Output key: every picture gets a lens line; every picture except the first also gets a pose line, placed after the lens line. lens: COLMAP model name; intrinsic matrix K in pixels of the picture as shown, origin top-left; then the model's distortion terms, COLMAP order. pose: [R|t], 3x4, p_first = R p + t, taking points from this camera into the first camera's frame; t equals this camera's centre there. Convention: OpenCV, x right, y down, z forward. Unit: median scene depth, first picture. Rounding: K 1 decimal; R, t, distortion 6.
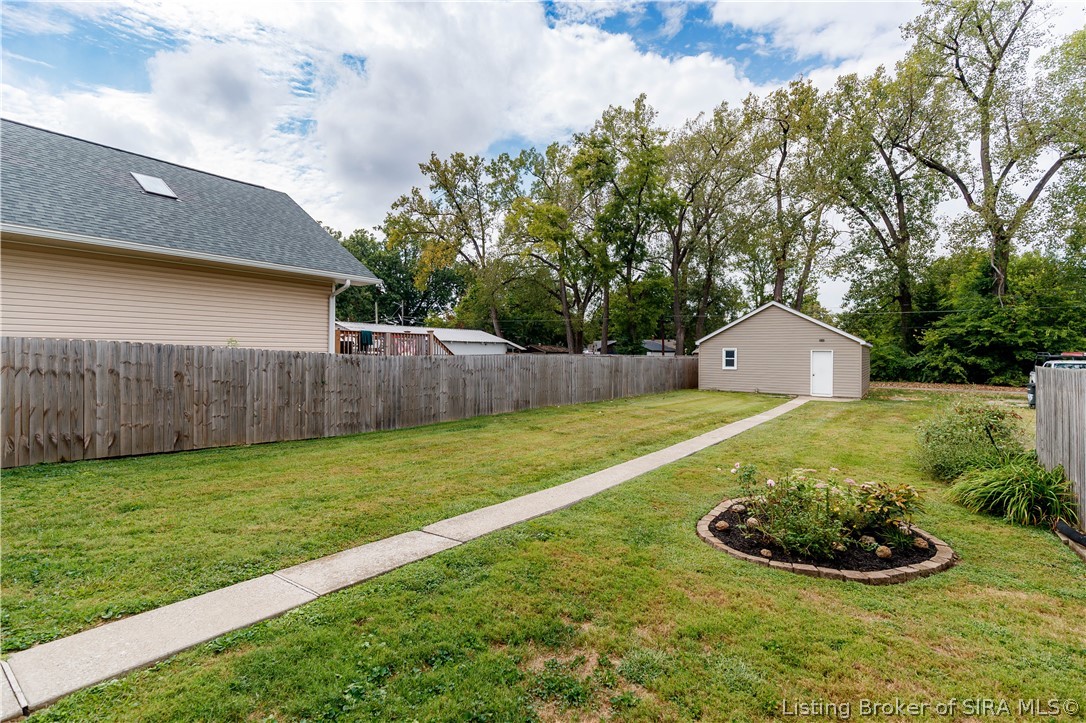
lens RADIAL K [[512.6, 0, 543.0], [0, 512.6, 361.5], [0, 0, 1]] dist [0.005951, 0.000215]
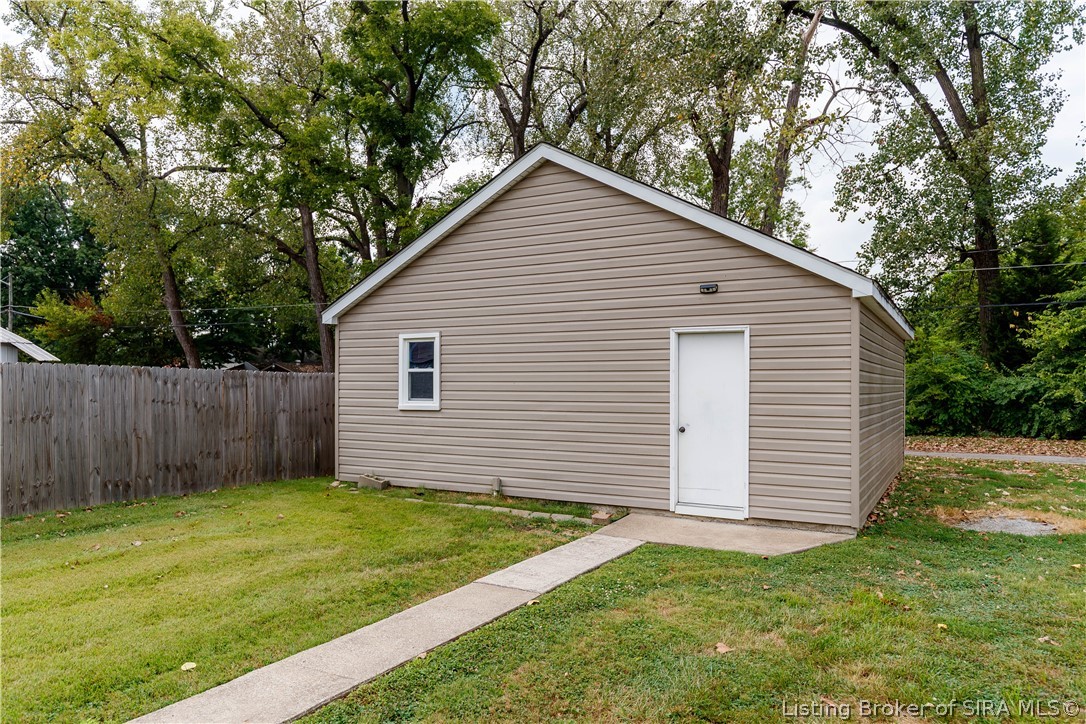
lens RADIAL K [[691.0, 0, 542.1], [0, 691.0, 401.6], [0, 0, 1]] dist [-0.002222, -0.000915]
pose [[0.997923, -0.004525, 0.064254, 0.298535], [0.004223, 0.999979, 0.004839, 0.007140], [-0.064275, -0.004557, 0.997922, 0.456740]]
